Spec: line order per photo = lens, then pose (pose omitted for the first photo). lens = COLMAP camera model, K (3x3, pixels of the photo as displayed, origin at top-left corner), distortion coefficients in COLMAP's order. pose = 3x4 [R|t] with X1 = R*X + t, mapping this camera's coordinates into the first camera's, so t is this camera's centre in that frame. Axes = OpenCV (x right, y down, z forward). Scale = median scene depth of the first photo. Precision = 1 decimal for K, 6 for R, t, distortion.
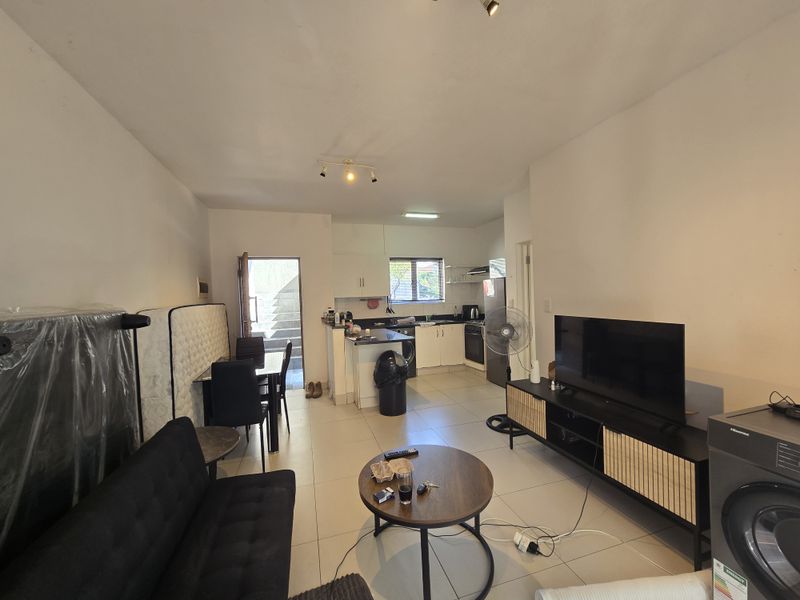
lens RADIAL K [[323.9, 0, 400.0], [0, 323.9, 300.0], [0, 0, 1]] dist [-0.014480, -0.000157]
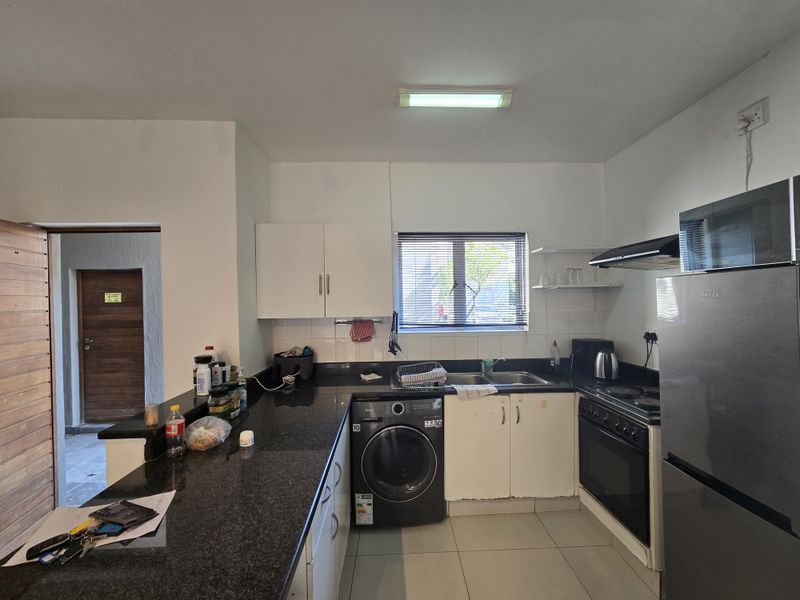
lens RADIAL K [[323.9, 0, 400.0], [0, 323.9, 300.0], [0, 0, 1]] dist [-0.014480, -0.000157]
pose [[0.961890, 0.016047, -0.272967, 0.095321], [-0.021765, 0.999602, -0.017932, -0.025367], [0.272571, 0.023189, 0.961856, 0.561728]]
